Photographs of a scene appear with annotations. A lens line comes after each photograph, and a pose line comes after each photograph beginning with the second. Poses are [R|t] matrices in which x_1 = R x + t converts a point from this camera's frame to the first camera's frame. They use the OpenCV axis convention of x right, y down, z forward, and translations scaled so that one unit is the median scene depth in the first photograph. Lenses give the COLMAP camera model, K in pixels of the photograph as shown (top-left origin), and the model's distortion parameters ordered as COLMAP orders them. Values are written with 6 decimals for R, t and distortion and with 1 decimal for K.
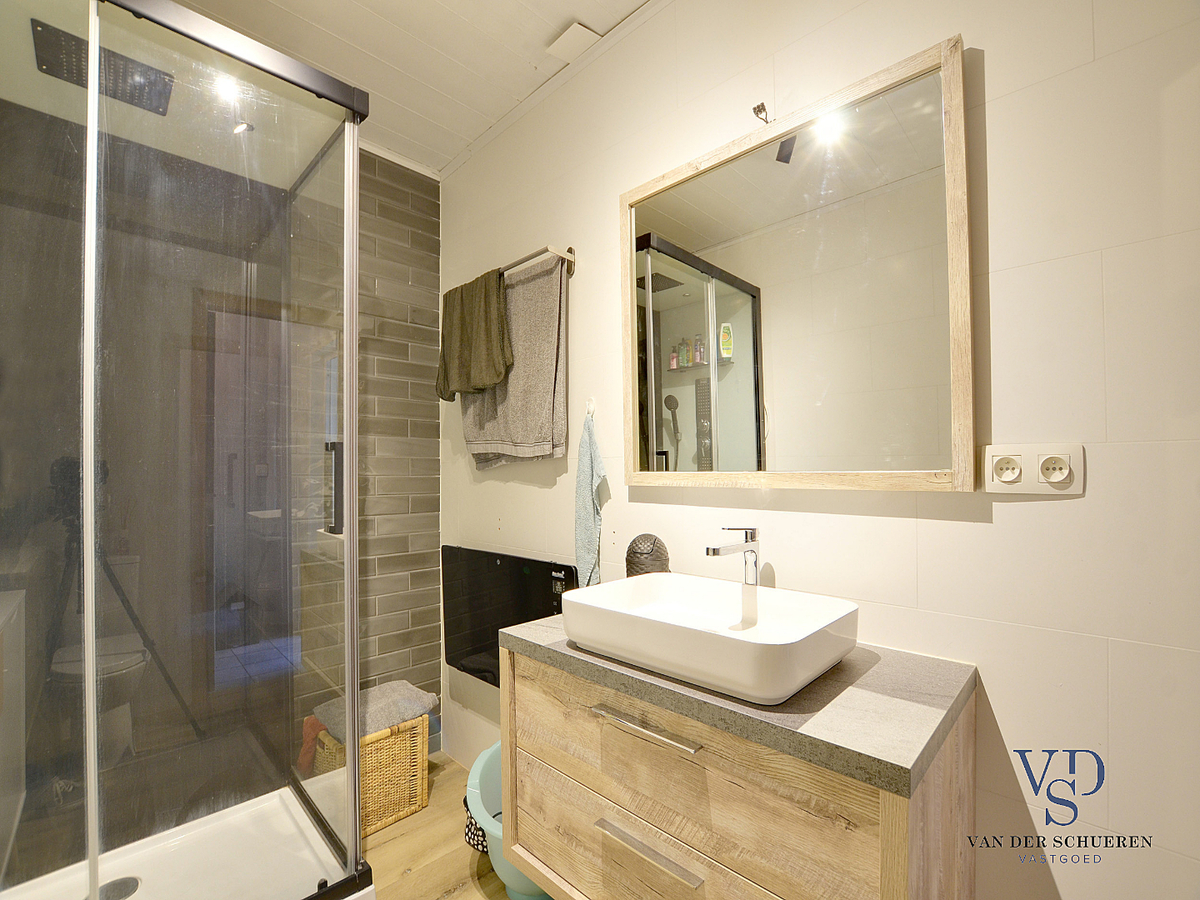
lens RADIAL K [[530.4, 0, 603.4], [0, 530.4, 454.6], [0, 0, 1]] dist [-0.031373, 0.003050]
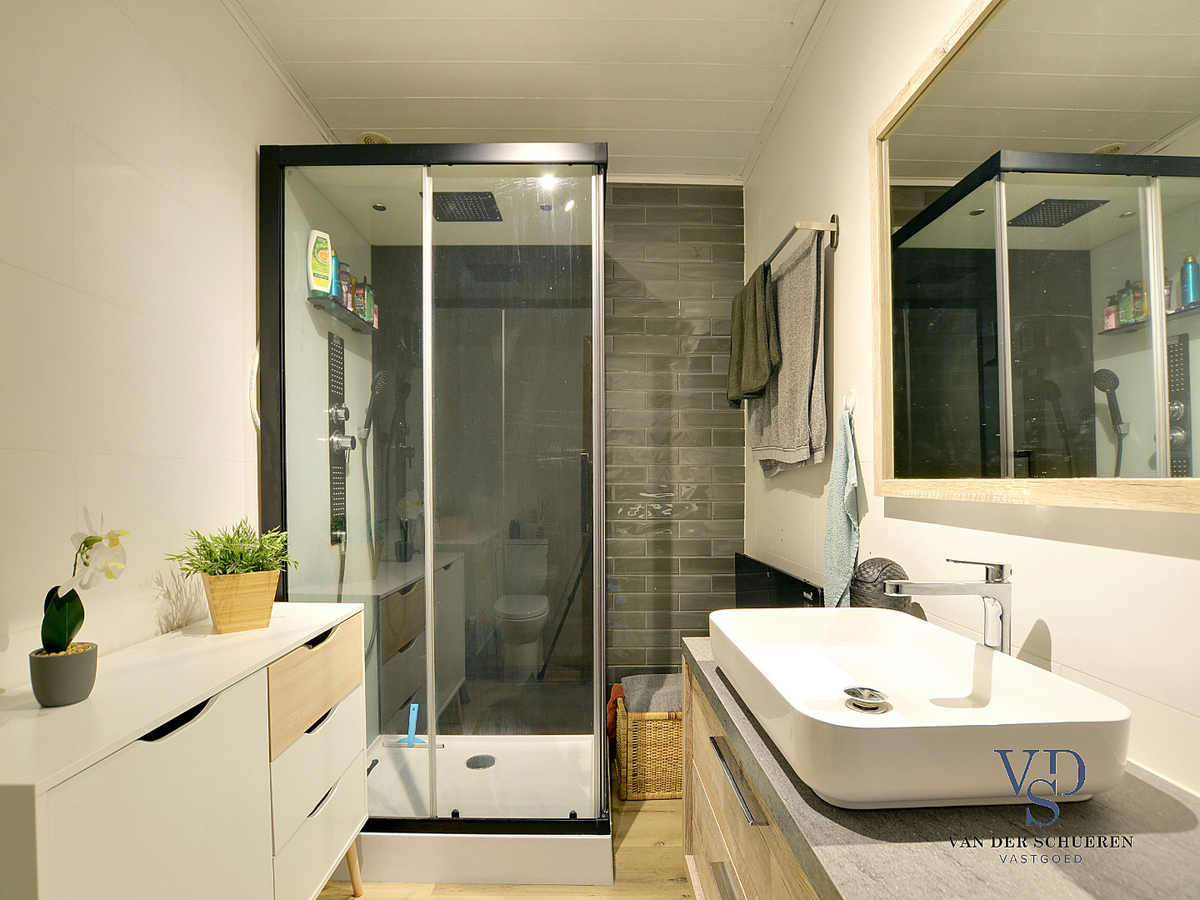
lens RADIAL K [[530.4, 0, 602.3], [0, 530.4, 480.4], [0, 0, 1]] dist [-0.031373, 0.003050]
pose [[0.712734, 0.002062, -0.701431, 0.253586], [0.020761, 0.999496, 0.024034, 0.005336], [0.701127, -0.031692, 0.712332, 0.123150]]
